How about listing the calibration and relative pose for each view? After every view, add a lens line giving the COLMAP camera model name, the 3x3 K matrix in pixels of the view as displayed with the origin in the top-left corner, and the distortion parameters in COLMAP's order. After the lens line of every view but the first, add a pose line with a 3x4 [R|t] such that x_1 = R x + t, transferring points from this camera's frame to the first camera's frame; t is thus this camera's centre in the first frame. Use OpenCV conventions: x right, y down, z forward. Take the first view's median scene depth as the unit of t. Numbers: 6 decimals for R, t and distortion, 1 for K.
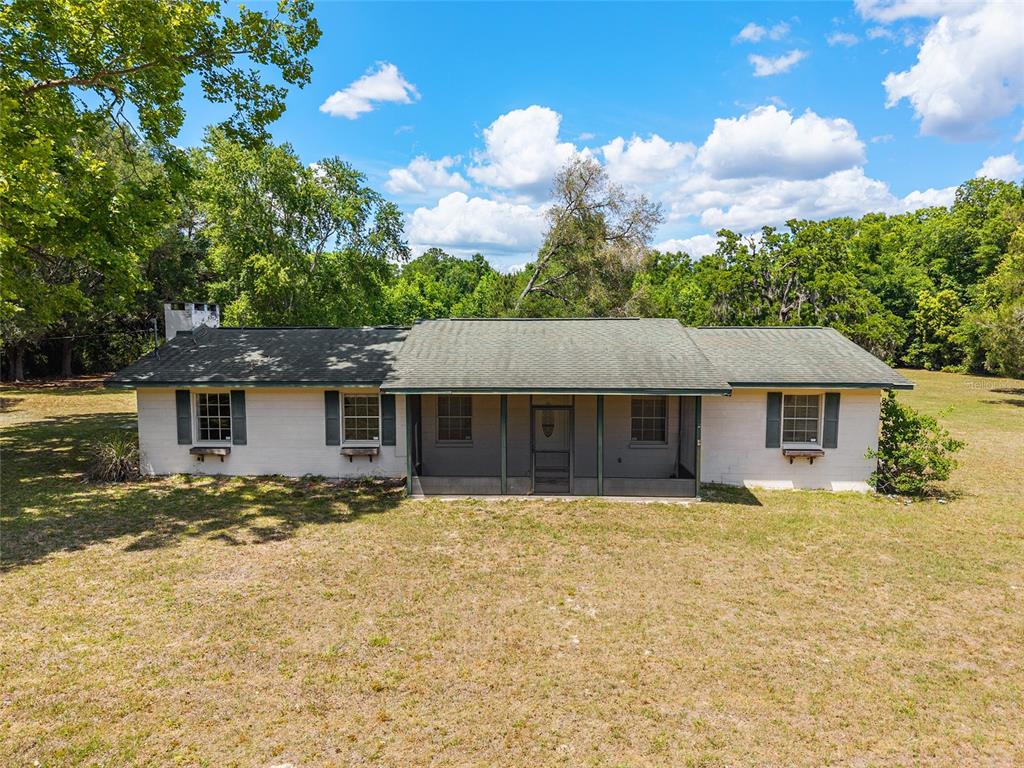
lens RADIAL K [[667.5, 0, 509.5], [0, 667.5, 388.8], [0, 0, 1]] dist [0.023609, -0.001976]
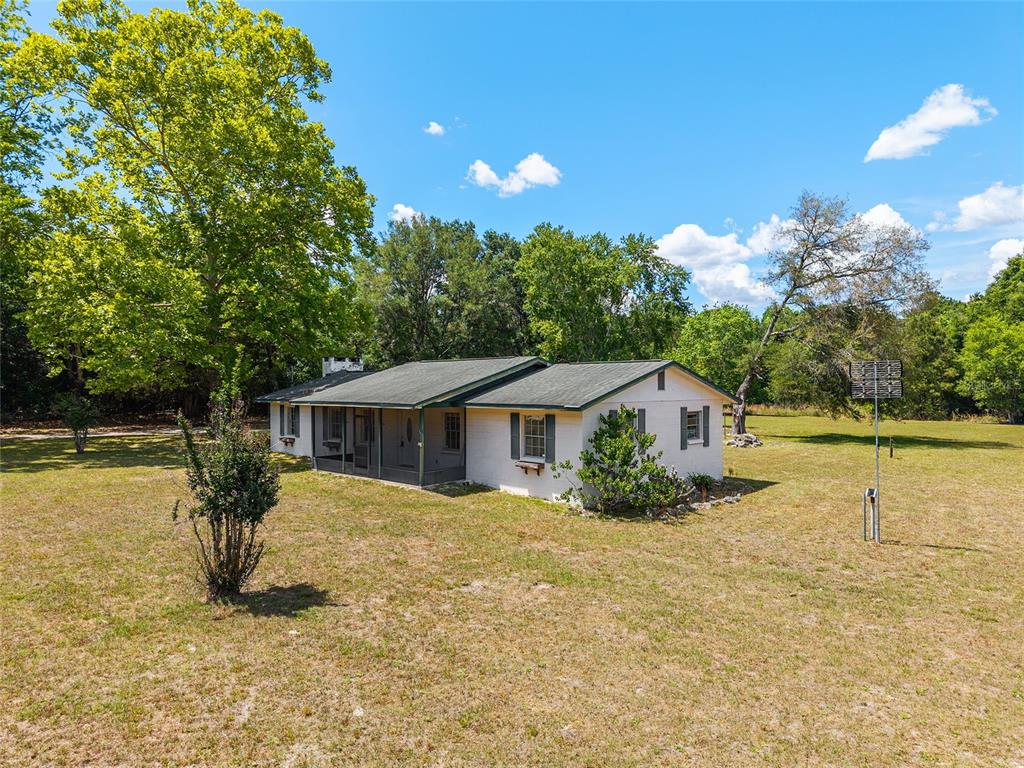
lens RADIAL K [[667.5, 0, 513.1], [0, 667.5, 388.6], [0, 0, 1]] dist [0.023609, -0.001976]
pose [[0.723824, -0.004145, -0.689972, 1.192027], [-0.056628, 0.996252, -0.065392, 0.039016], [0.687657, 0.086404, 0.720876, 0.121508]]
